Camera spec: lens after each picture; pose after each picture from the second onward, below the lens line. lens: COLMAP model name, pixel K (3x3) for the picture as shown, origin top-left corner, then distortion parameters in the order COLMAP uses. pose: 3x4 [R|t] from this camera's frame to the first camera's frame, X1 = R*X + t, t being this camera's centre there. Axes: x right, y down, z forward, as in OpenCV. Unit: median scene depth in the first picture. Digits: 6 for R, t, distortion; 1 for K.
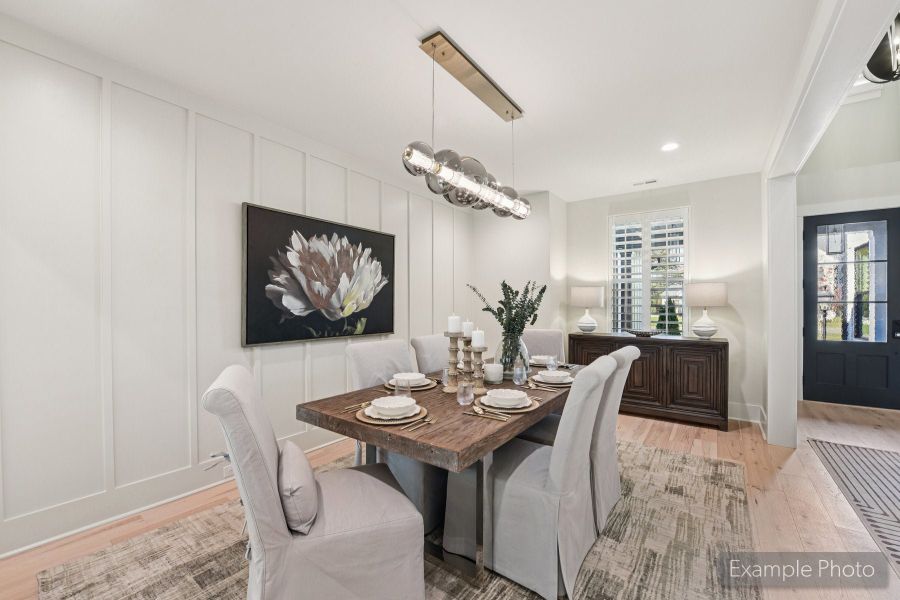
lens RADIAL K [[362.5, 0, 450.9], [0, 362.5, 306.0], [0, 0, 1]] dist [-0.020008, -0.000450]
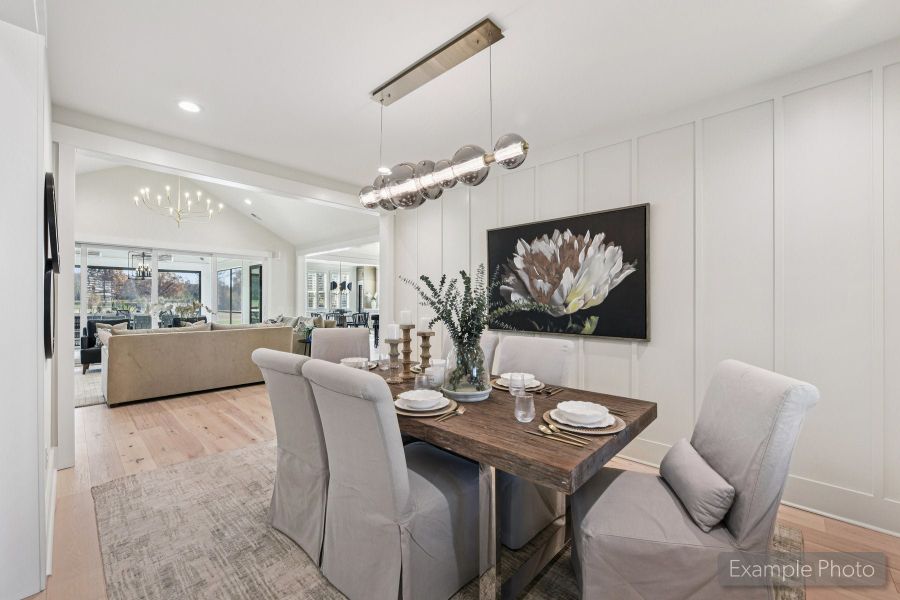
lens RADIAL K [[362.5, 0, 446.8], [0, 362.5, 302.3], [0, 0, 1]] dist [-0.020008, -0.000450]
pose [[-0.133921, 0.011553, -0.990925, 0.707561], [0.001467, 0.999933, 0.011460, -0.011404], [0.990991, 0.000081, -0.133929, 0.823388]]
